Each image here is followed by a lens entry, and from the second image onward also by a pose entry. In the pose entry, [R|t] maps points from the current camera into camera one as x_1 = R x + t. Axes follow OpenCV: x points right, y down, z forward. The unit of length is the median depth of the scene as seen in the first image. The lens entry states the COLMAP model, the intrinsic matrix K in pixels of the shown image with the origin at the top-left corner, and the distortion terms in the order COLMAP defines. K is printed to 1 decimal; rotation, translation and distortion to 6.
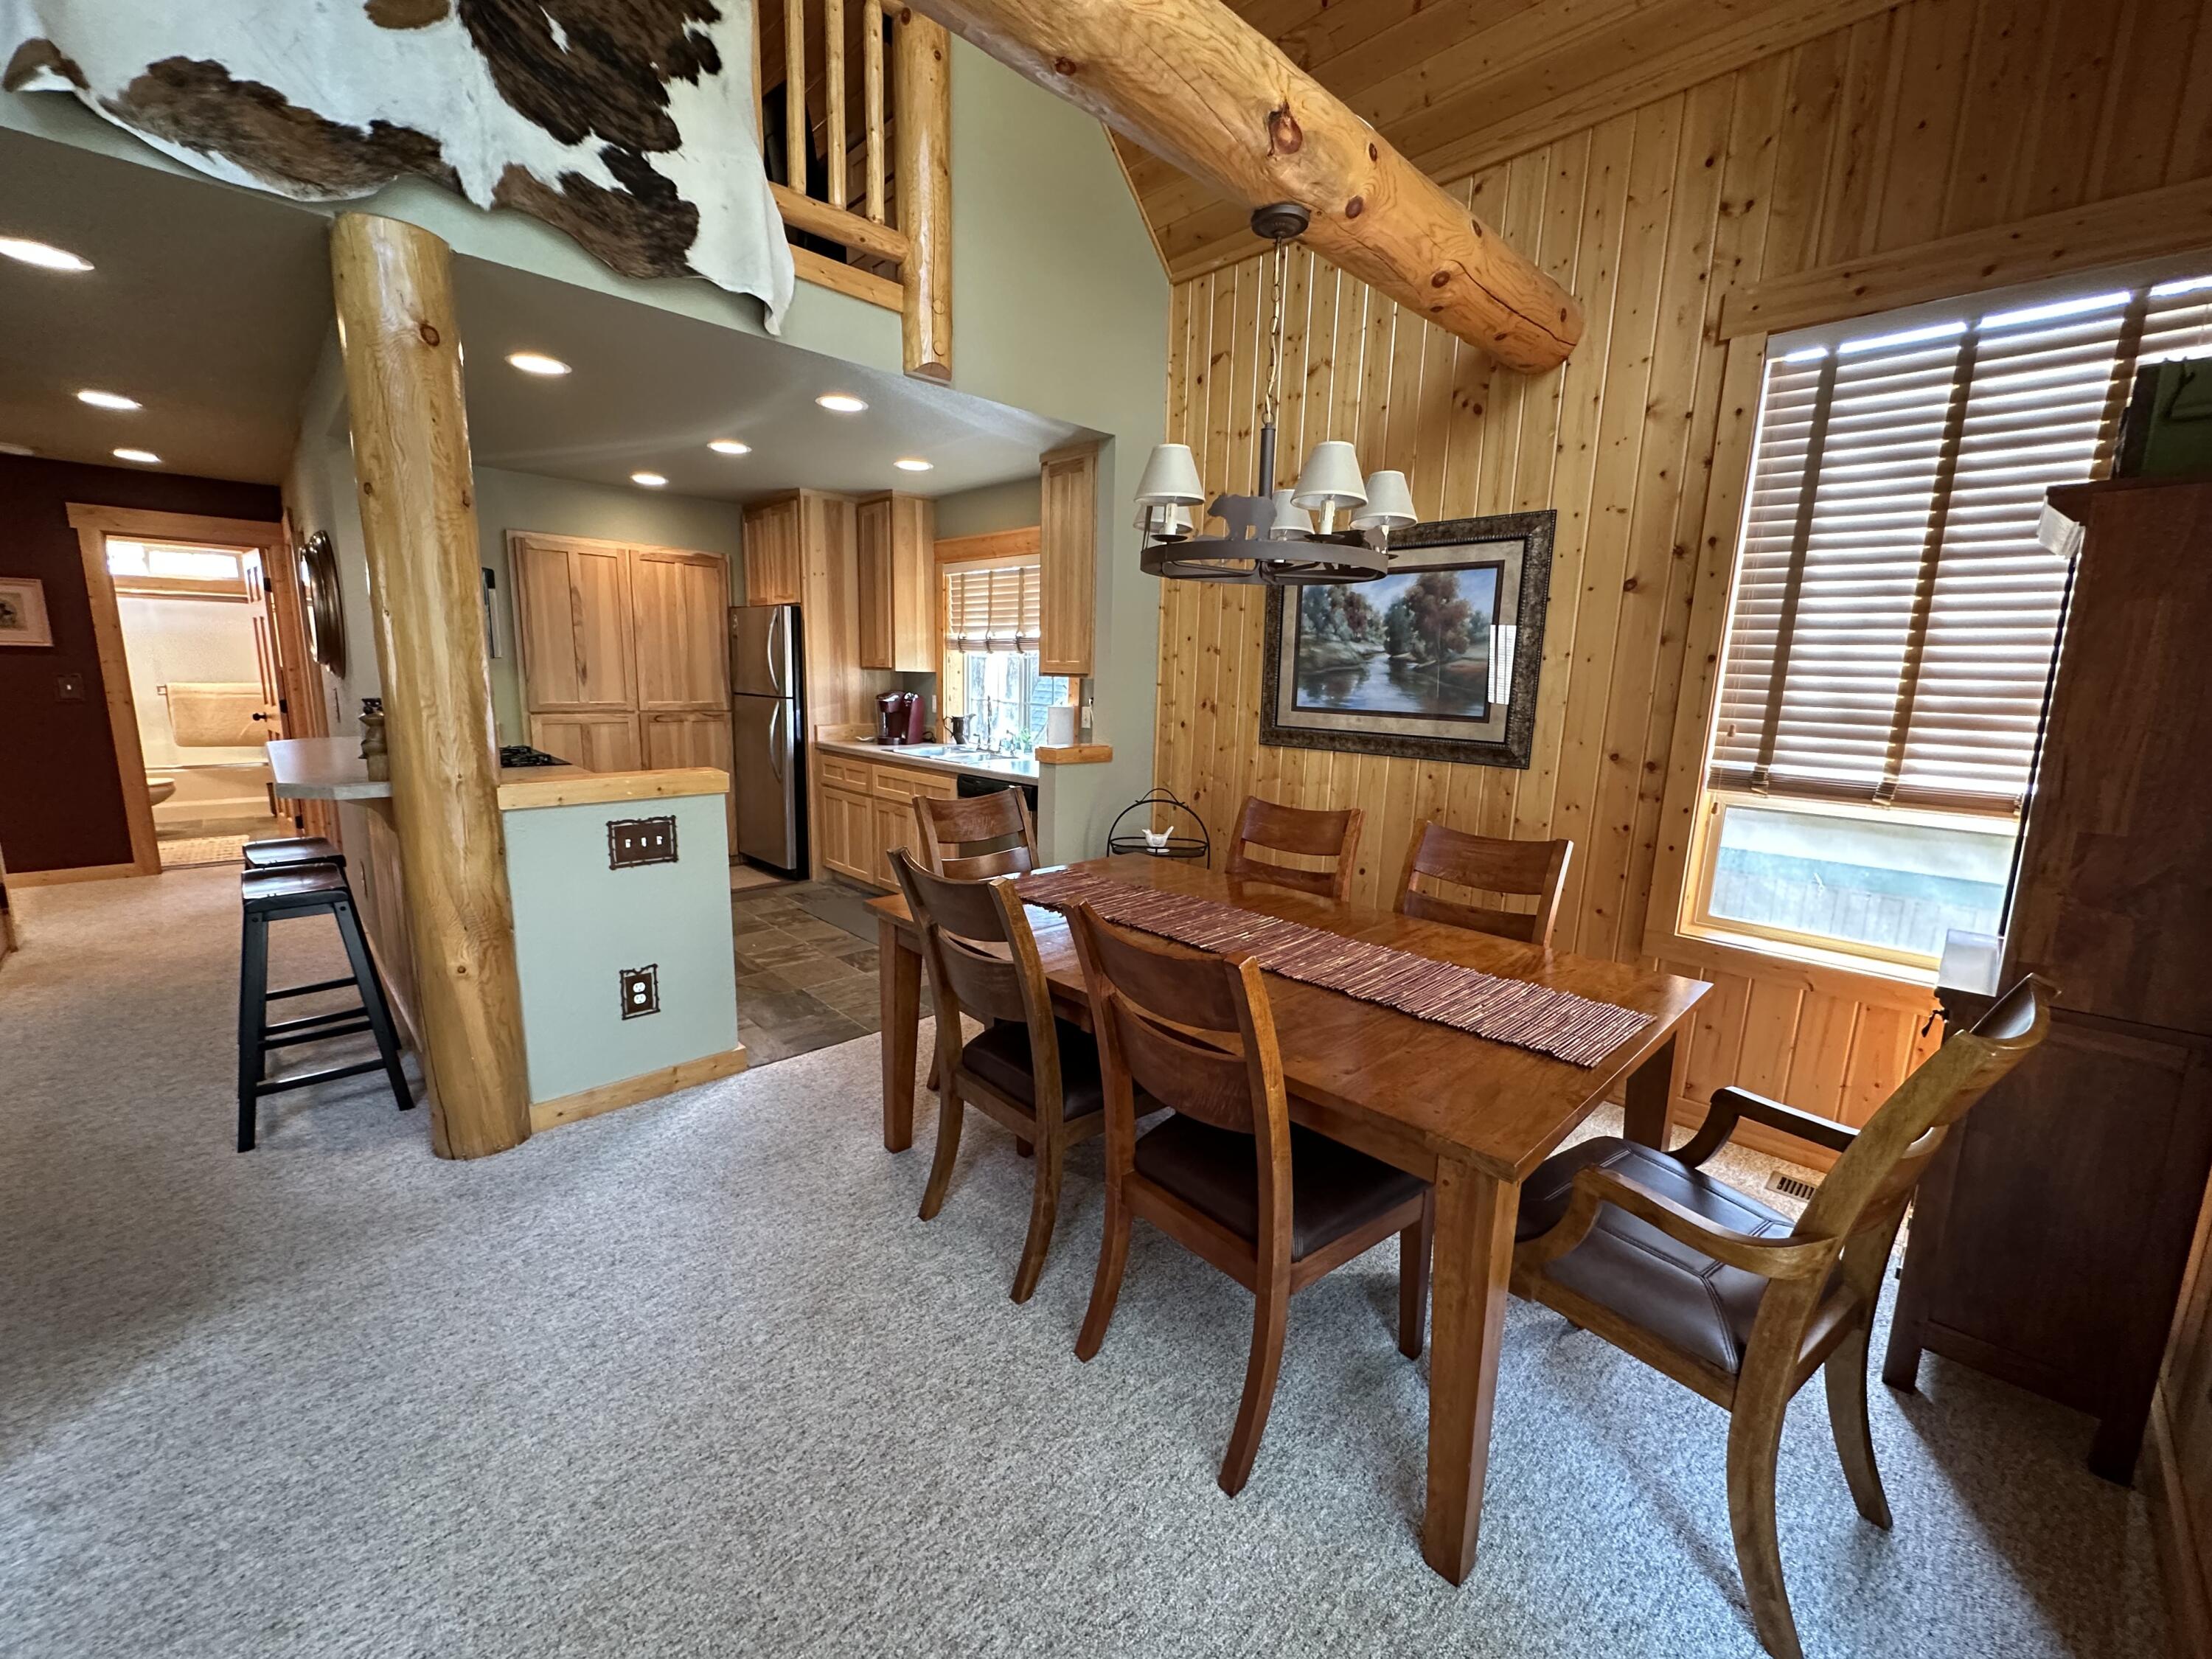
lens RADIAL K [[875.4, 0, 1096.2], [0, 875.4, 824.3], [0, 0, 1]] dist [-0.003786, 0.000535]
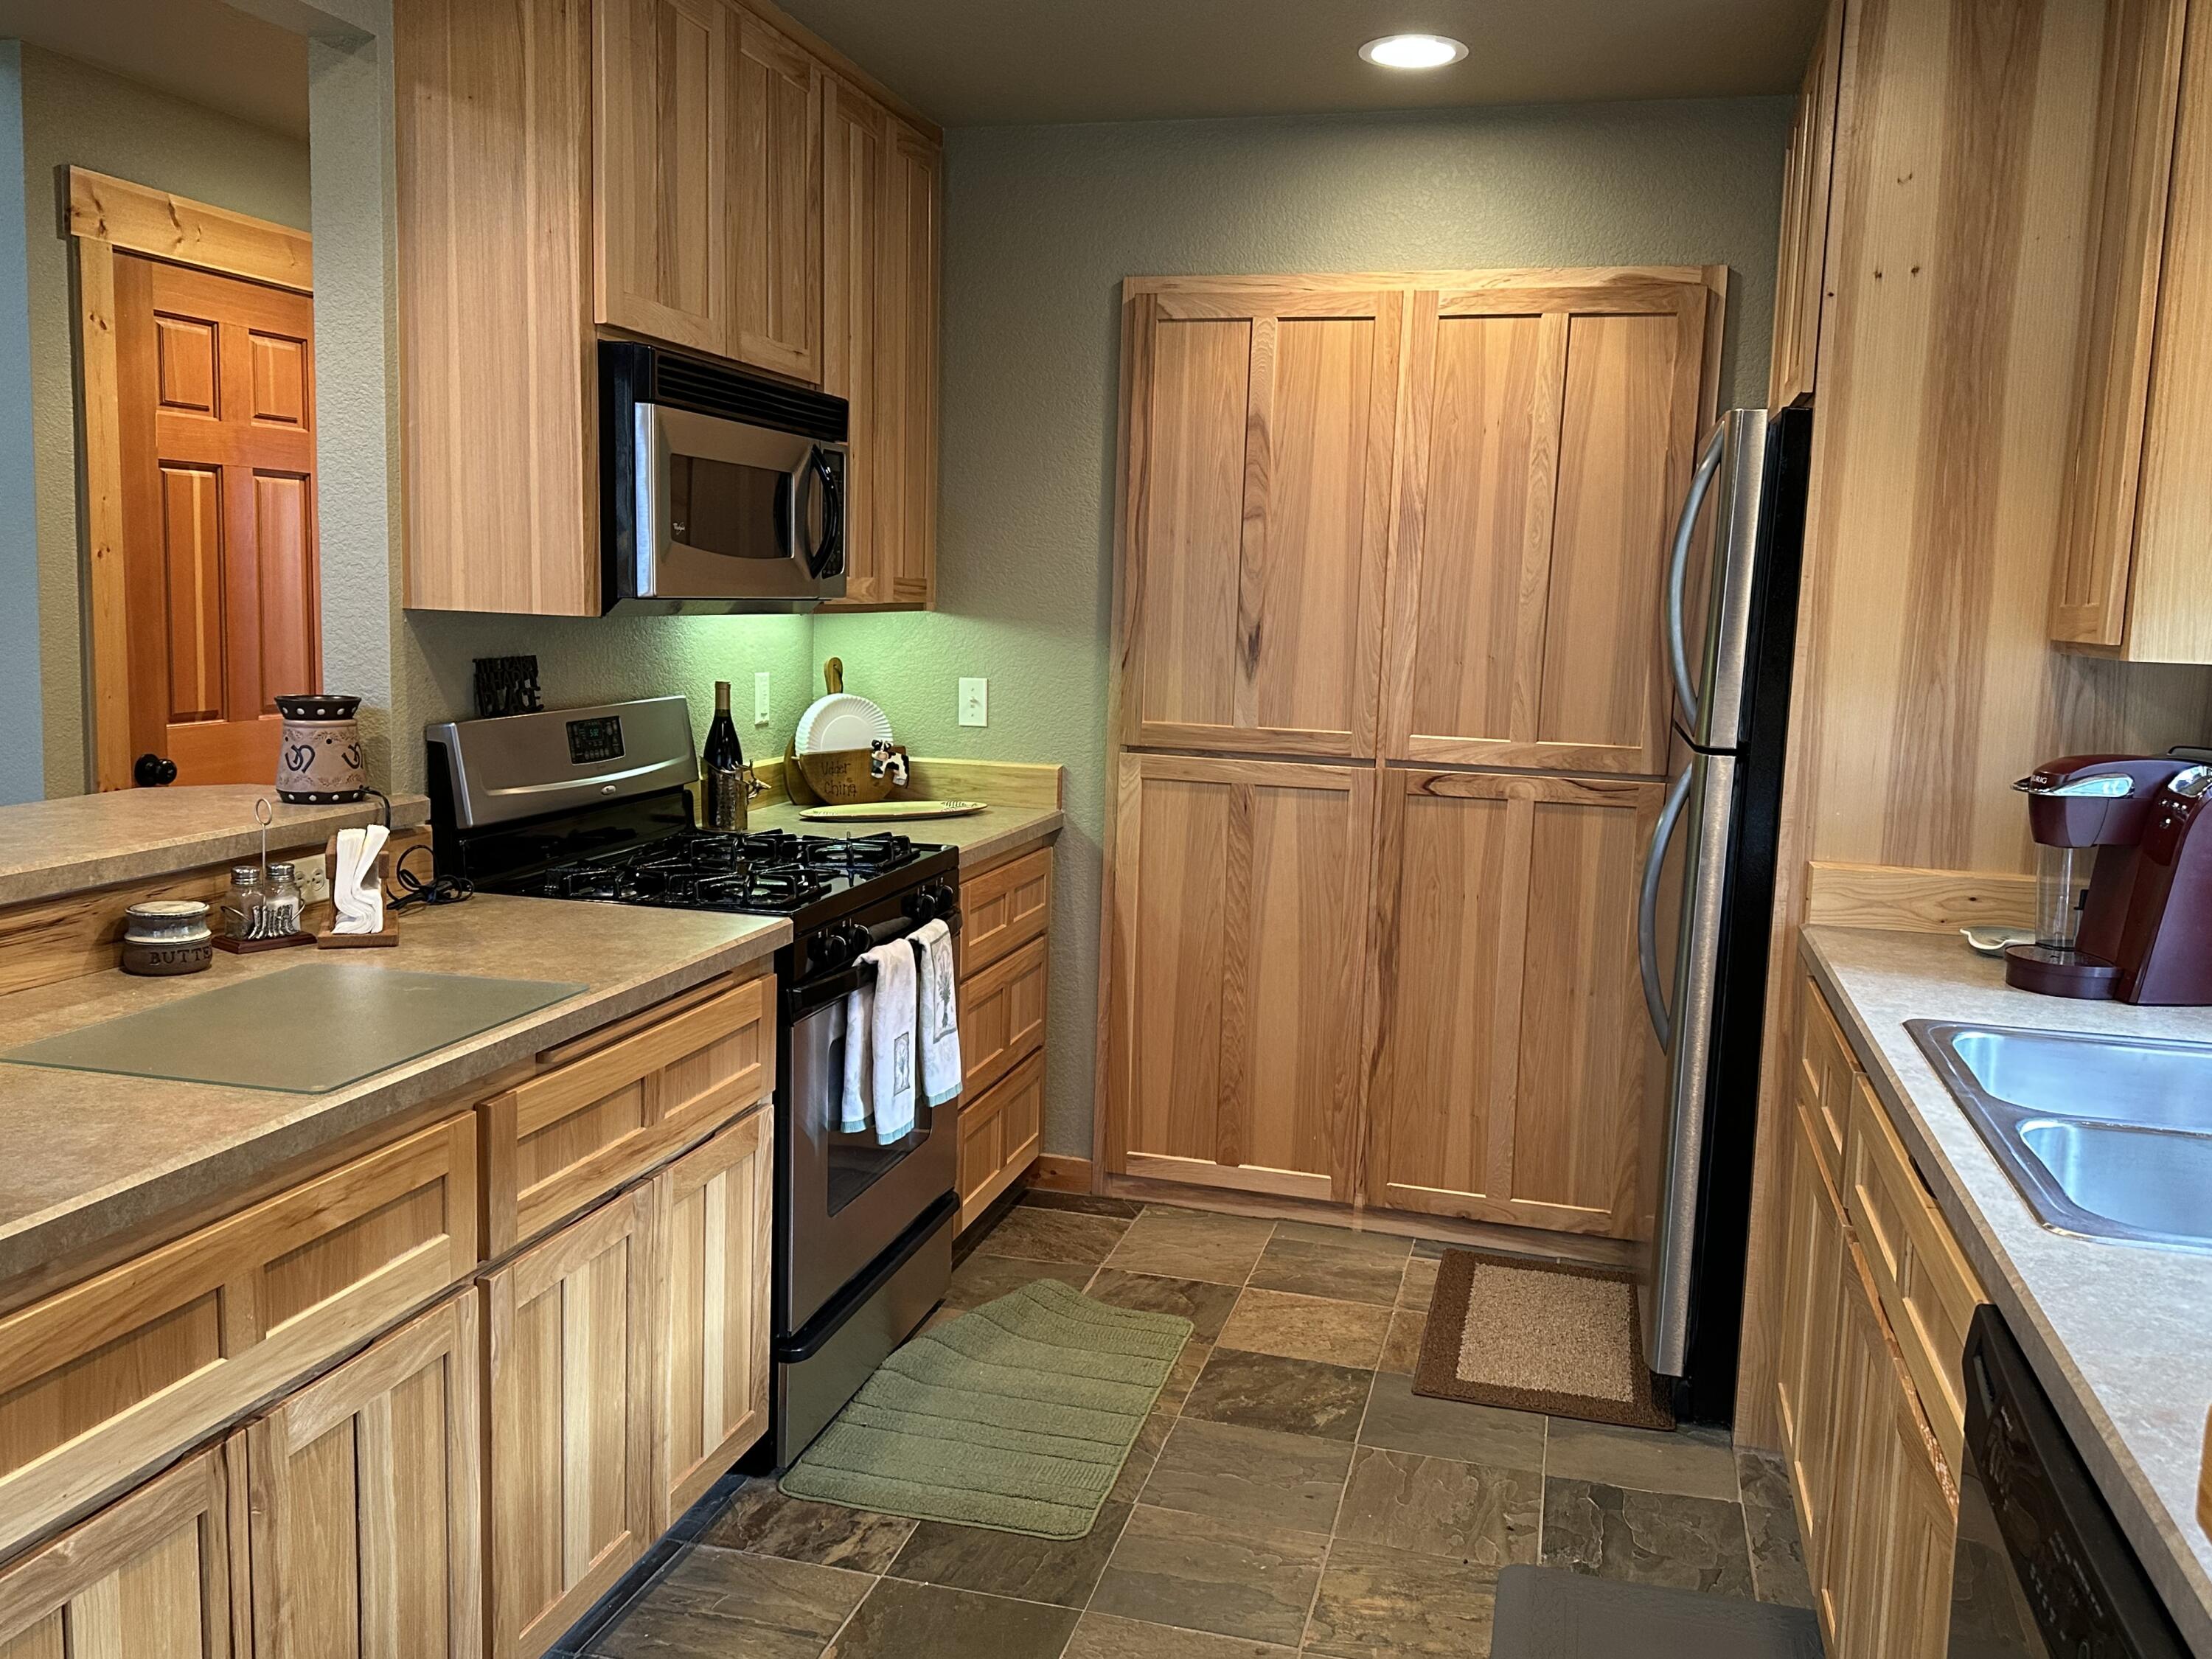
lens RADIAL K [[1835.3, 0, 1102.9], [0, 1835.3, 824.3], [0, 0, 1]] dist [0.071910, -0.059759]
pose [[0.520324, 0.099111, -0.848198, 0.032669], [-0.162807, 0.986538, 0.015402, -0.100784], [0.838306, 0.130079, 0.529455, 0.543698]]
